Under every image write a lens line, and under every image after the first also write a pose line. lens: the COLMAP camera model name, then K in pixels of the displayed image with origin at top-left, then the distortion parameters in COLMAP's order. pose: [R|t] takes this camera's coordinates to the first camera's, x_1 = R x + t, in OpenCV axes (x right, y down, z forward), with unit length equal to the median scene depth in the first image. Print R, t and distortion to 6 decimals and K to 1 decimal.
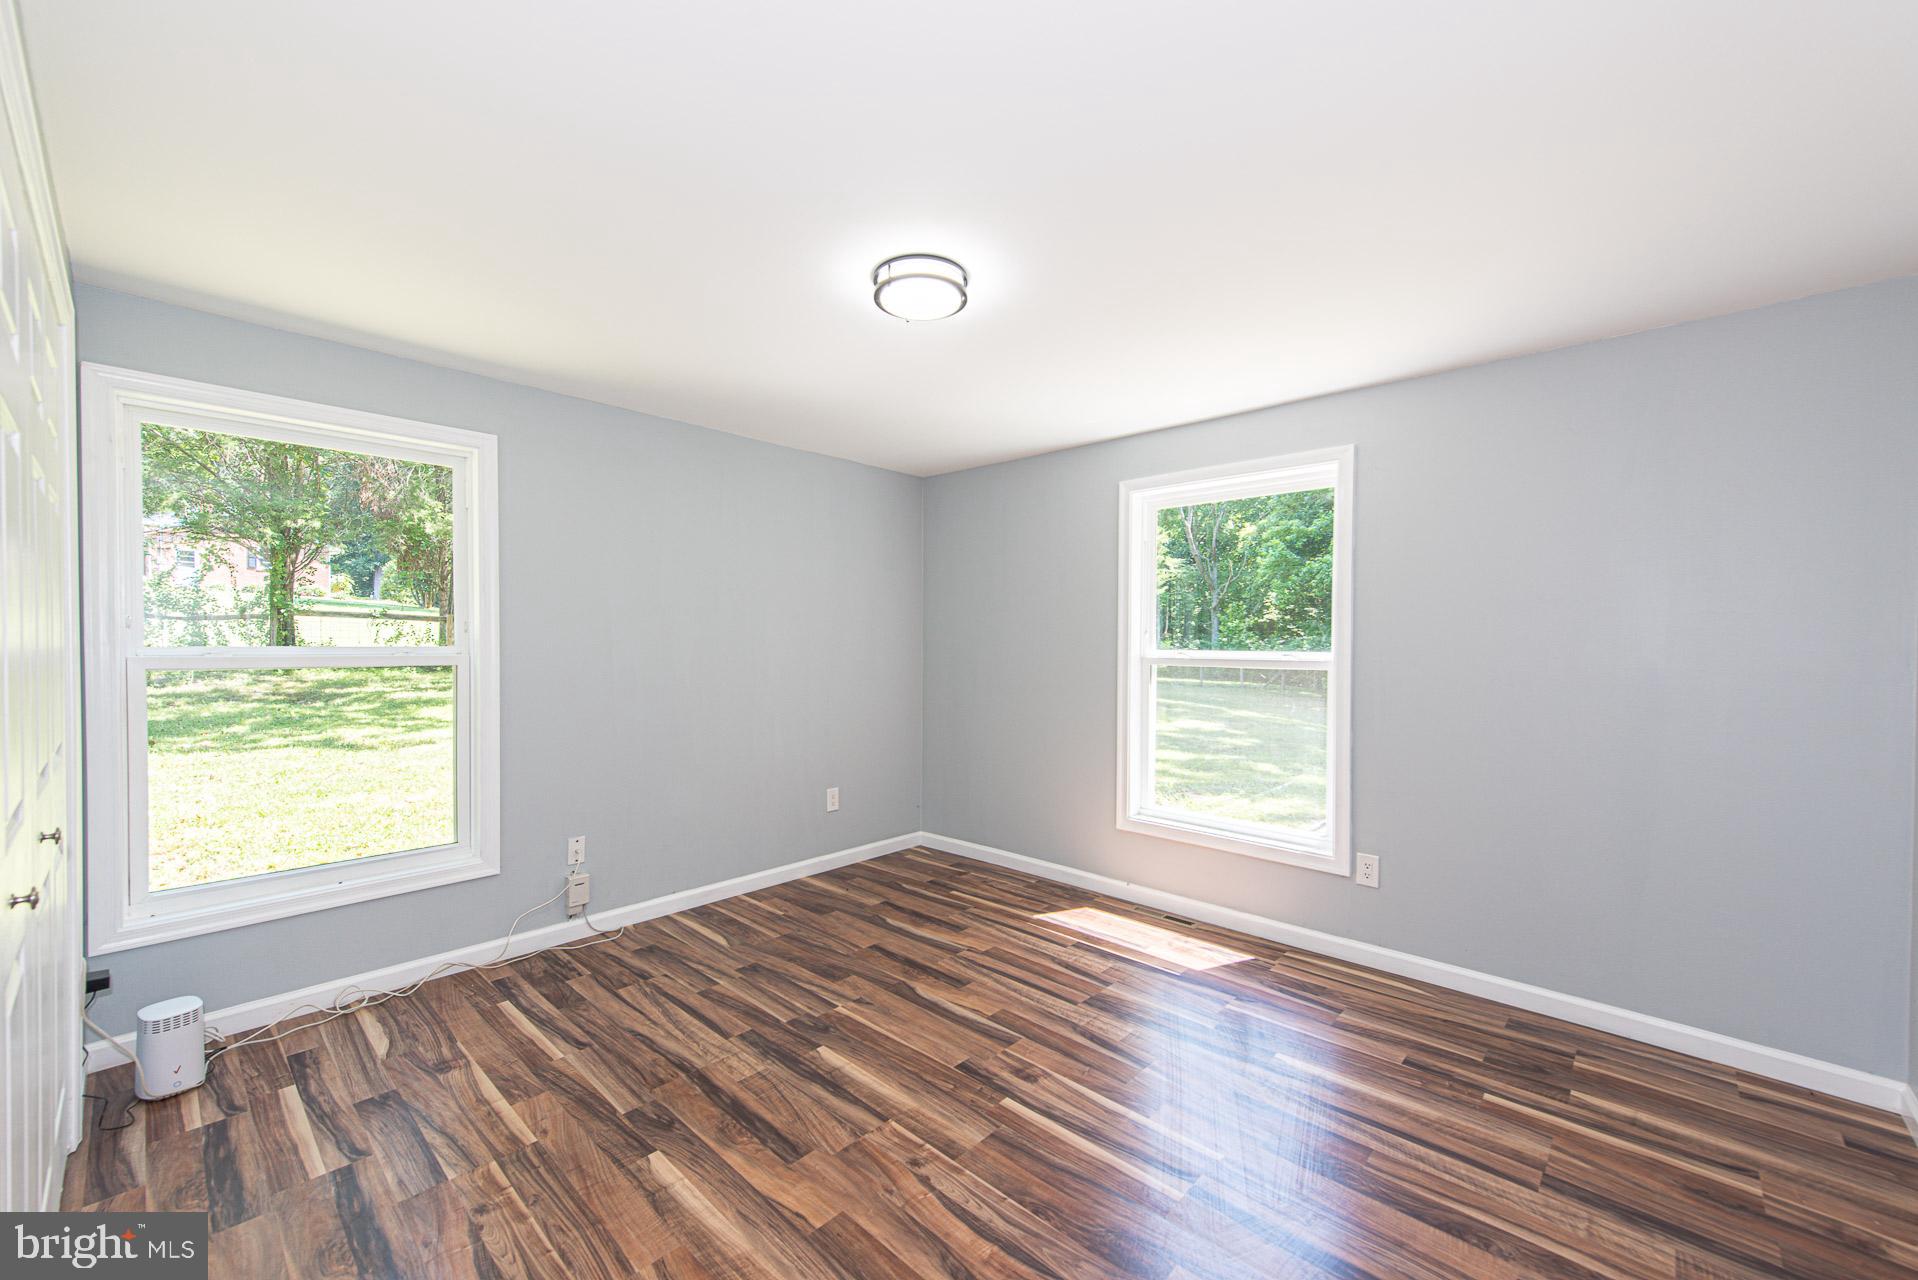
lens RADIAL K [[754.7, 0, 952.7], [0, 754.7, 651.6], [0, 0, 1]] dist [0.022406, -0.006862]
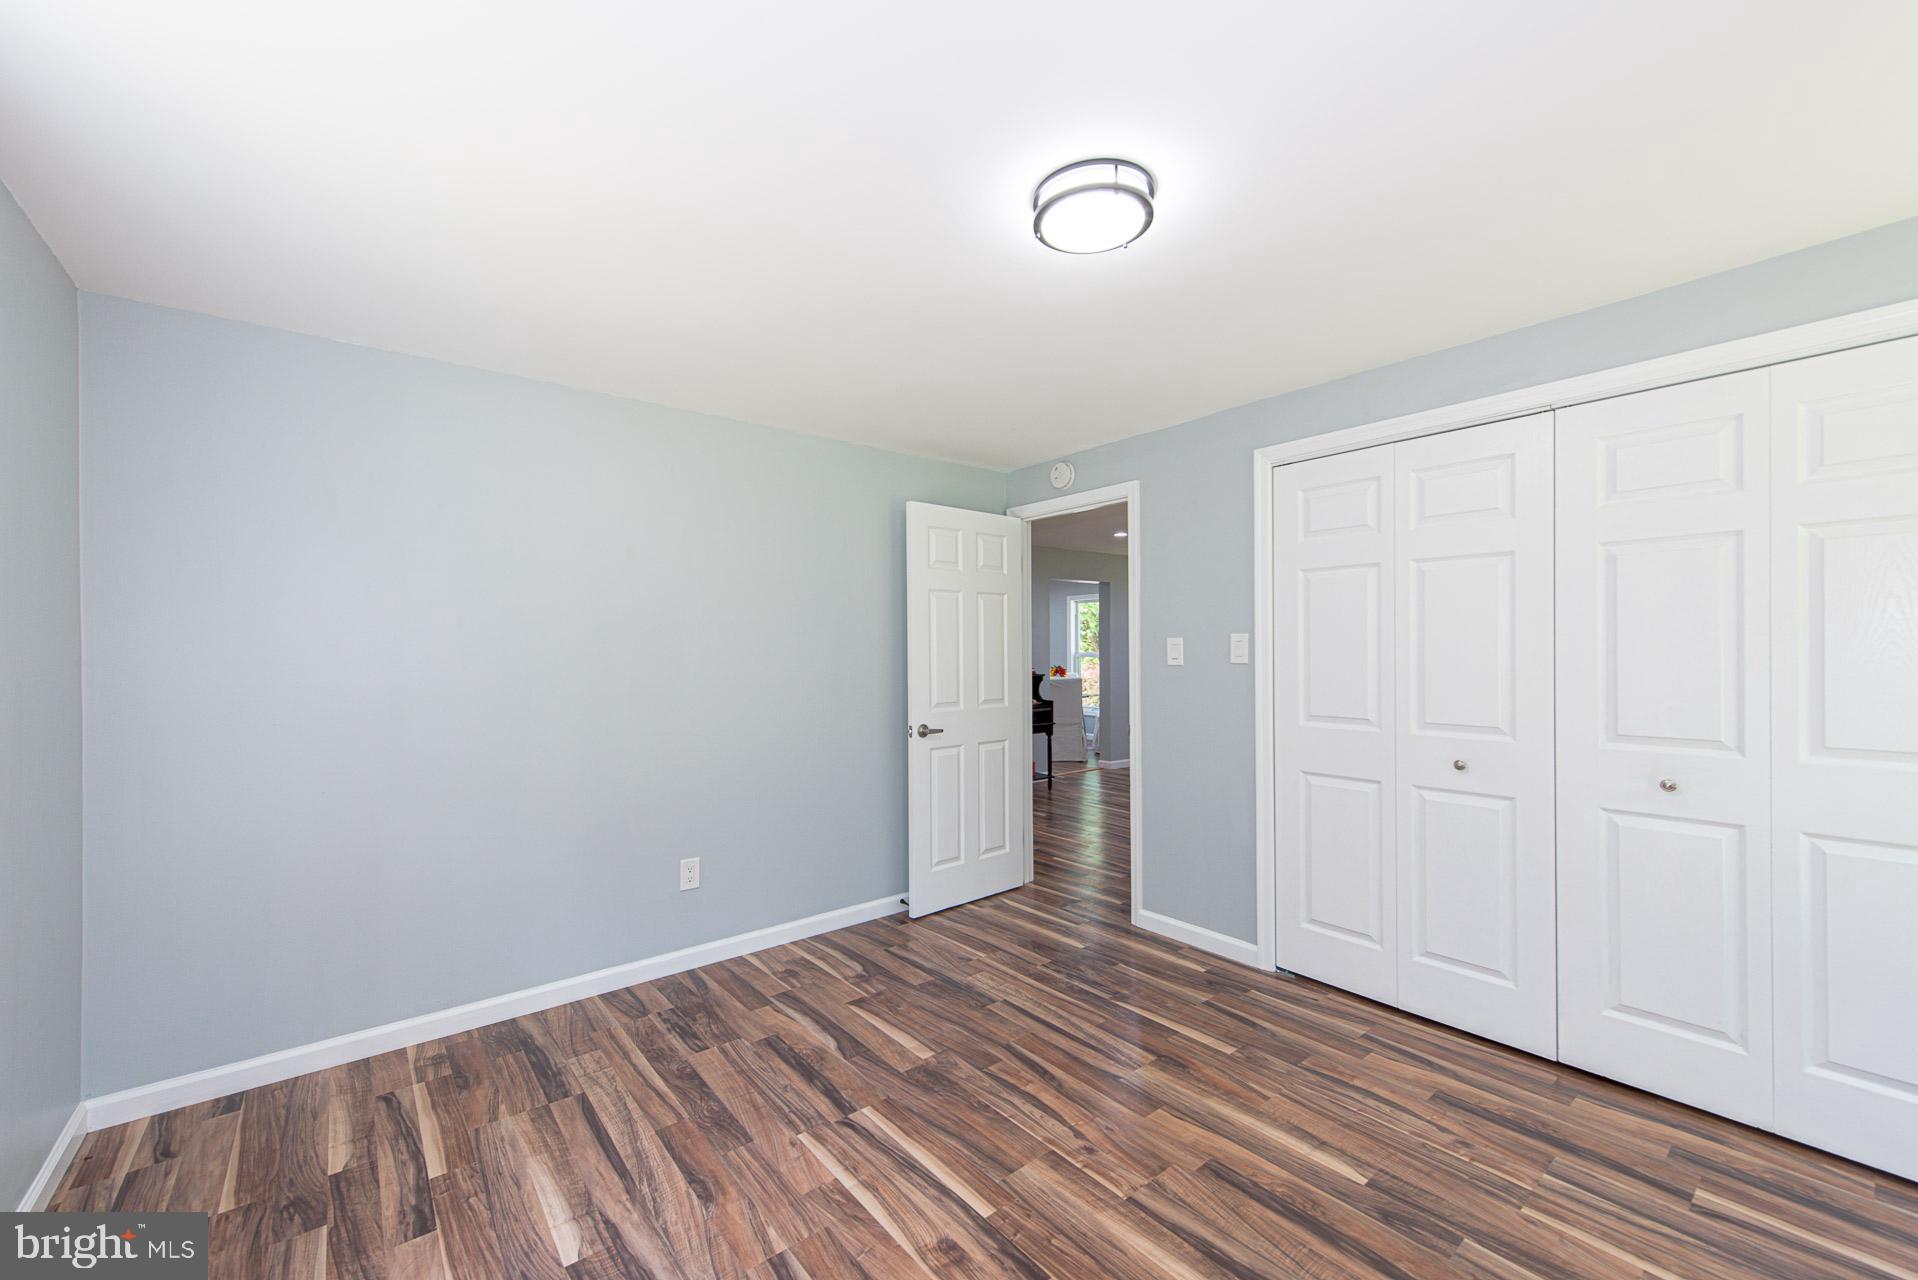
lens RADIAL K [[754.7, 0, 952.7], [0, 754.7, 651.6], [0, 0, 1]] dist [0.022406, -0.006862]
pose [[-0.990488, 0.000074, 0.137600, -0.006982], [0.001856, 0.999916, 0.012823, -0.029142], [-0.137588, 0.012956, -0.990405, 1.990992]]
